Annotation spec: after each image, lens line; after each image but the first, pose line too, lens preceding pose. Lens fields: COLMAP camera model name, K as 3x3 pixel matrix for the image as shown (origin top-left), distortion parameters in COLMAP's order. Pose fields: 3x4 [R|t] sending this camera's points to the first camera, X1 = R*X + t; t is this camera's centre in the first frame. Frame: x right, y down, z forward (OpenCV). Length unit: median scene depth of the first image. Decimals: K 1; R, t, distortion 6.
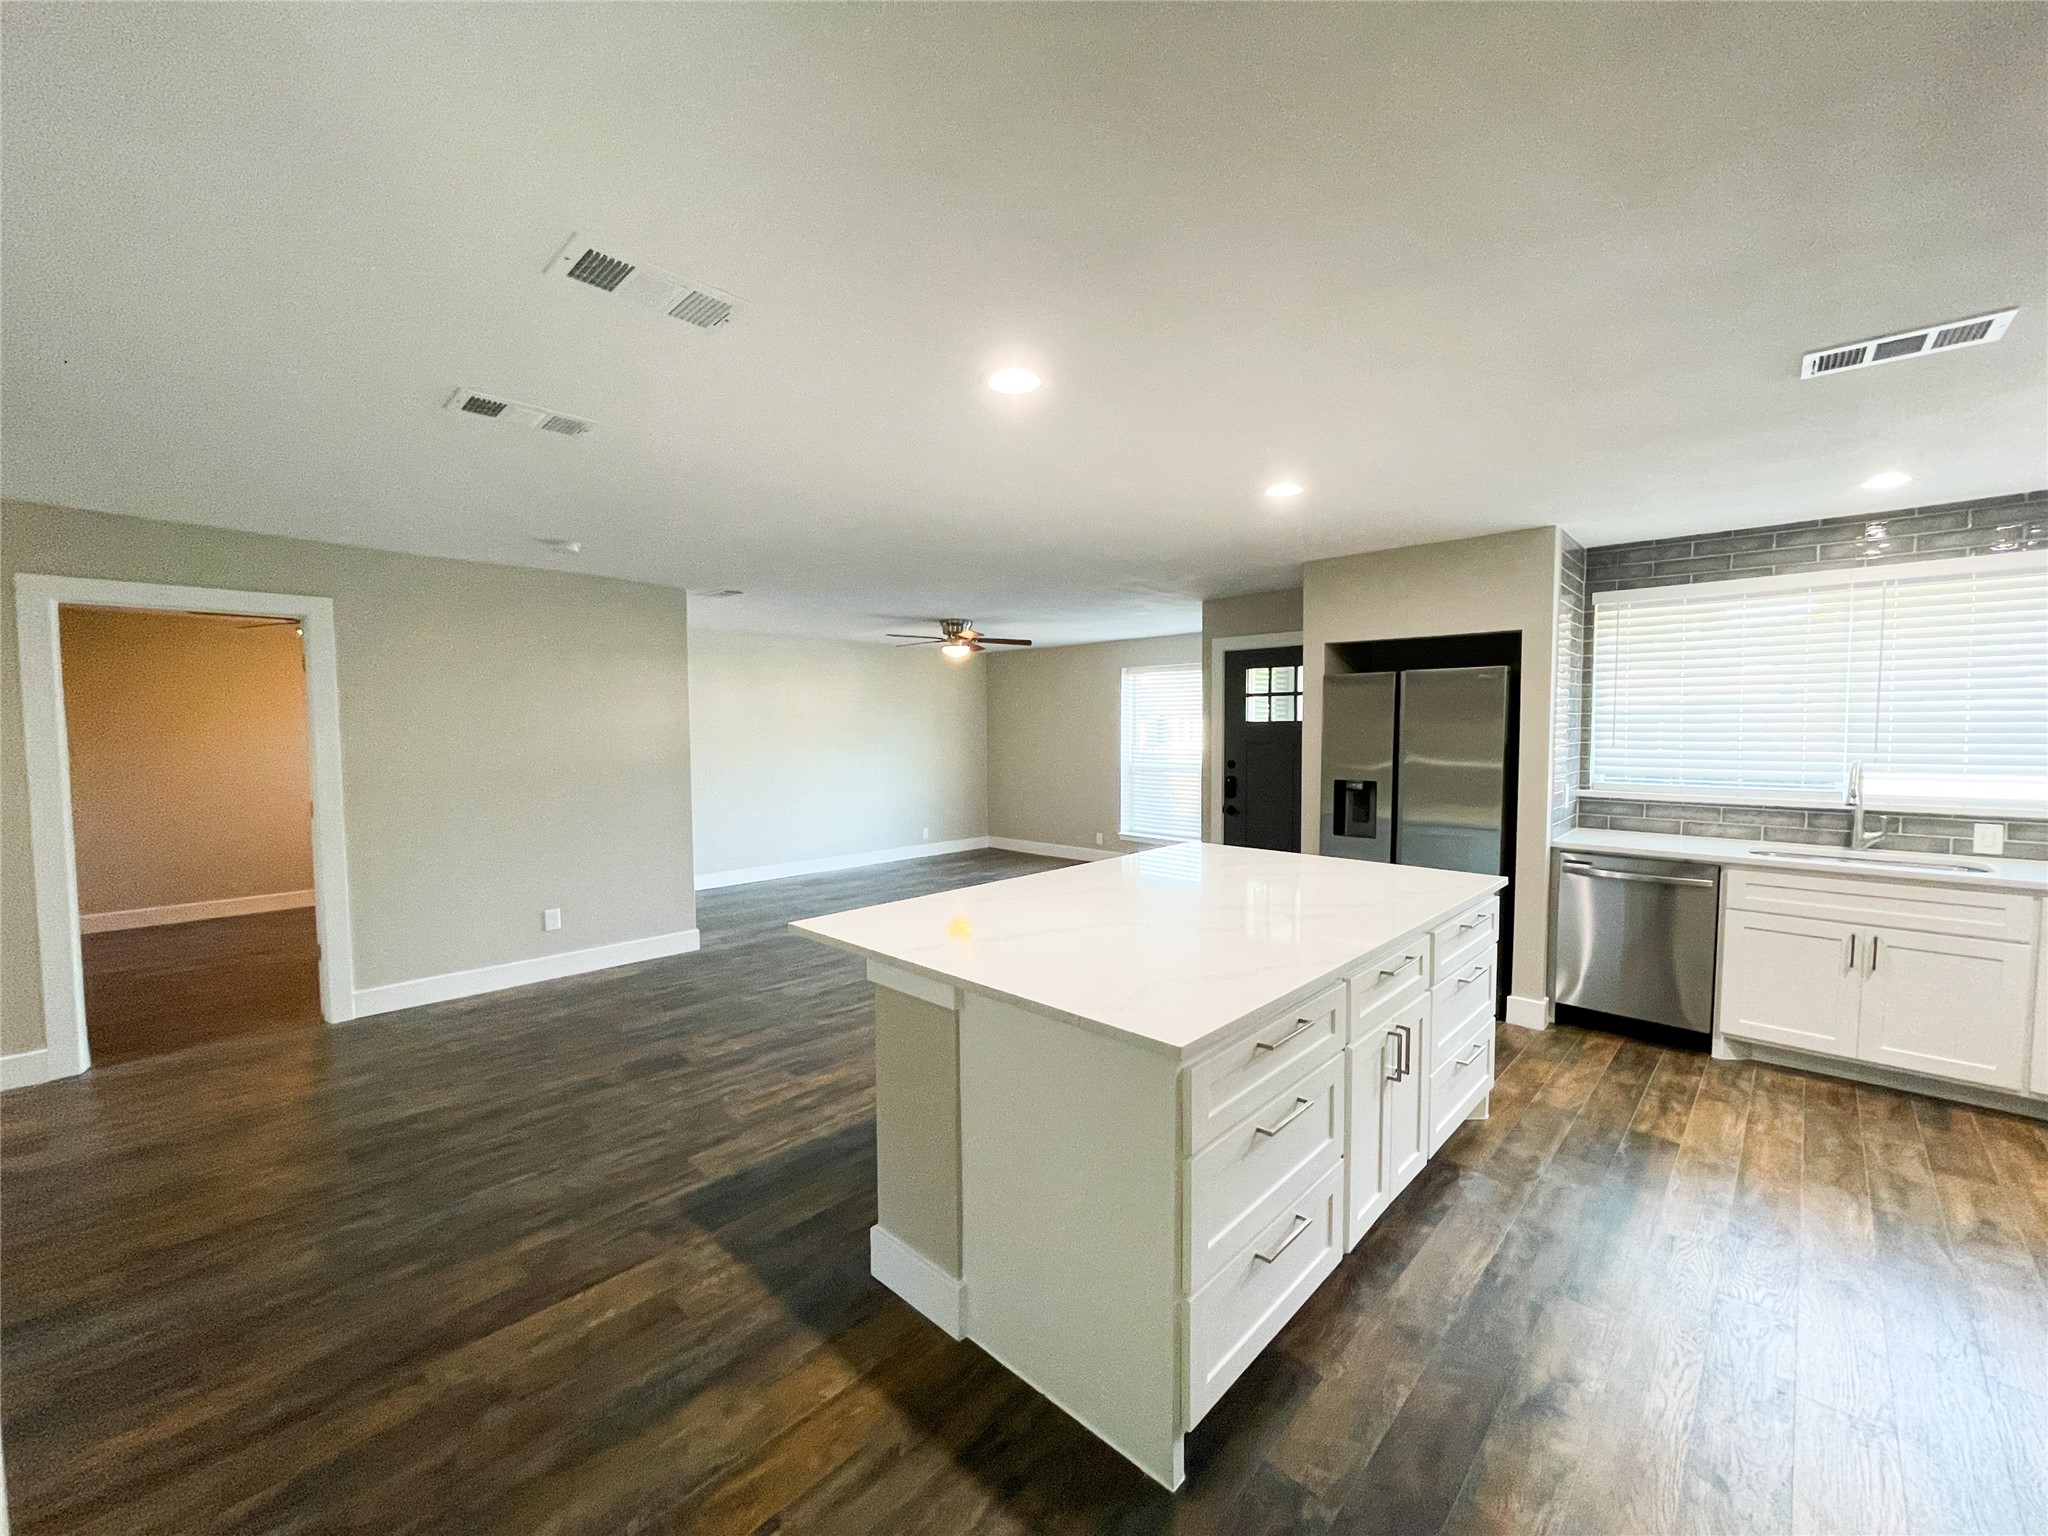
lens RADIAL K [[831.9, 0, 1023.1], [0, 831.9, 767.4], [0, 0, 1]] dist [-0.001687, 0.000013]
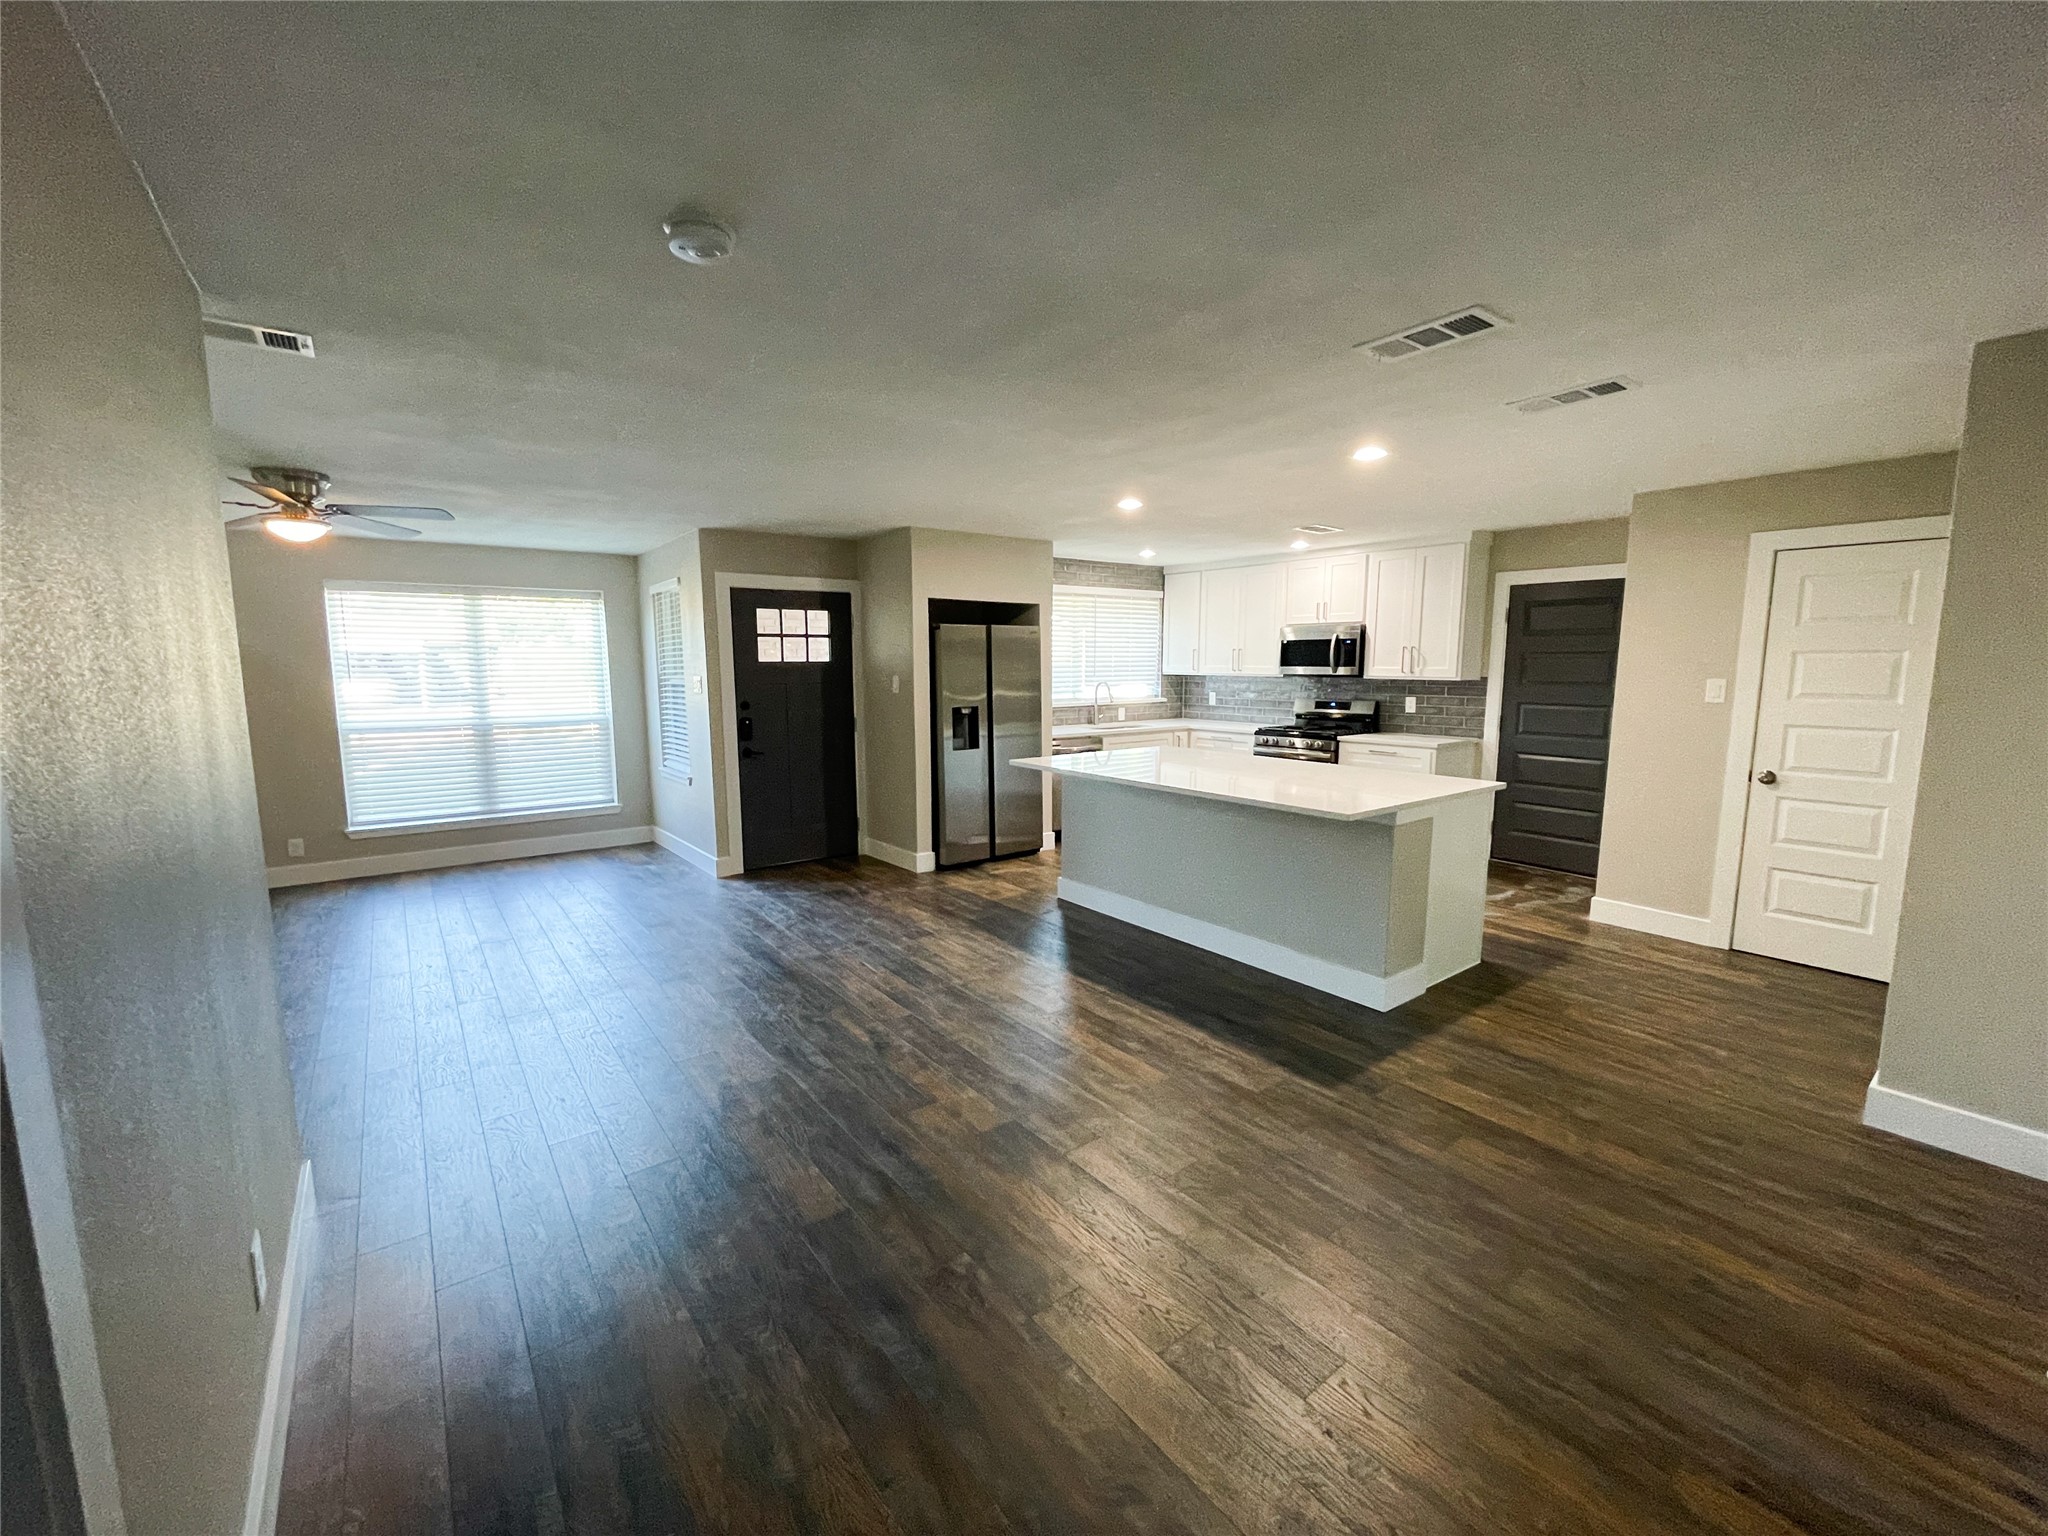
lens RADIAL K [[831.9, 0, 1023.7], [0, 831.9, 769.0], [0, 0, 1]] dist [-0.001687, 0.000013]
pose [[0.151466, -0.122392, 0.980856, -1.123963], [0.053924, 0.991850, 0.115437, -0.042711], [-0.986991, 0.035407, 0.156831, 0.892342]]
